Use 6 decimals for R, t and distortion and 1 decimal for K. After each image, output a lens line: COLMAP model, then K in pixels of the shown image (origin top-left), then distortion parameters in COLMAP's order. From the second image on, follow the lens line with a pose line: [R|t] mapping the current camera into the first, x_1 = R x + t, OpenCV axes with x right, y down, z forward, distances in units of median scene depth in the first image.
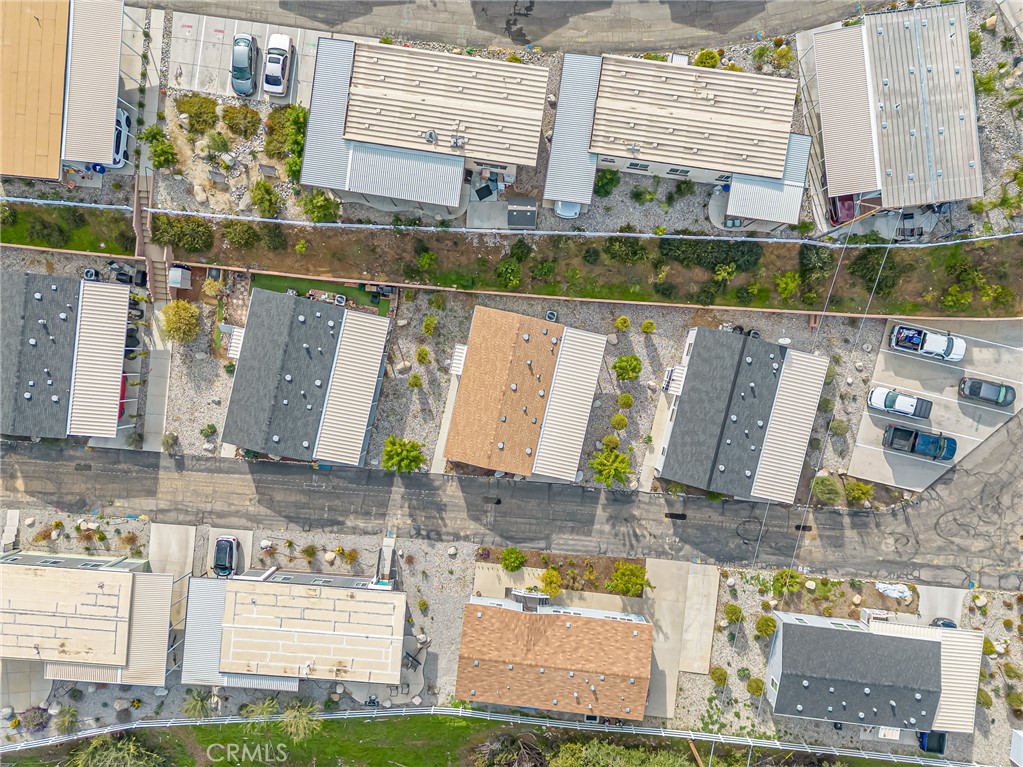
lens RADIAL K [[758.4, 0, 511.5], [0, 758.4, 383.5], [0, 0, 1]] dist [0.080529, -0.098207]
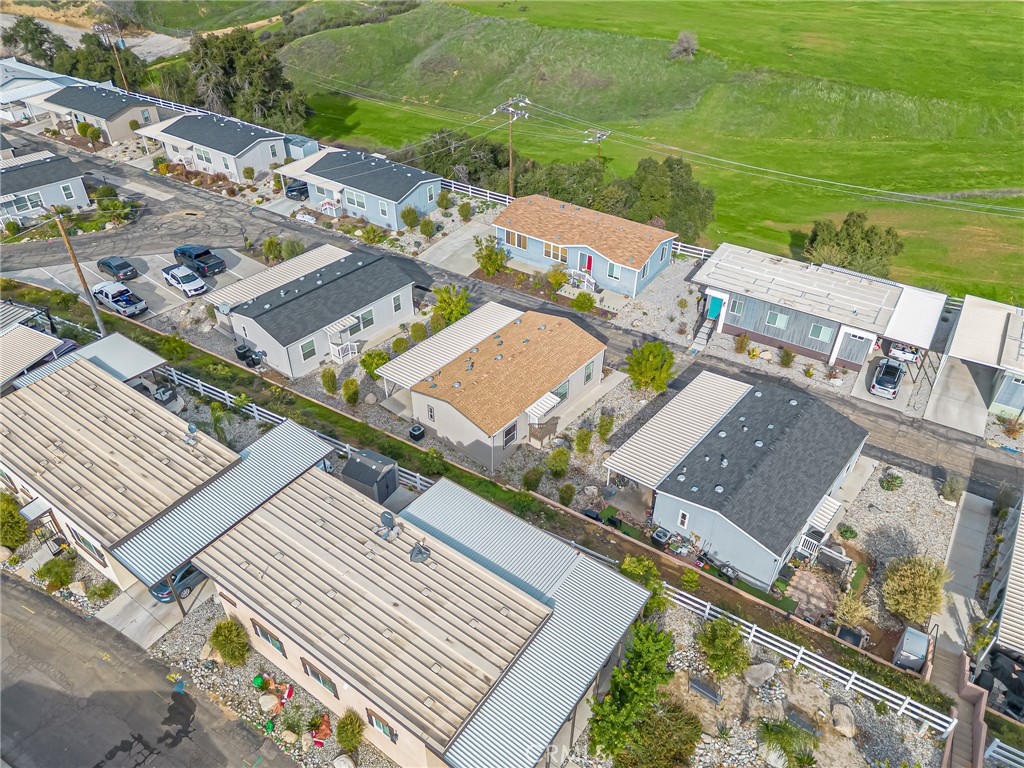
lens RADIAL K [[759.1, 0, 512.0], [0, 759.1, 384.0], [0, 0, 1]] dist [0.080529, -0.098207]
pose [[-0.884306, -0.282571, 0.371695, -0.319940], [0.466885, -0.543115, 0.697885, -0.572413], [0.004671, 0.790683, 0.612208, 0.467998]]
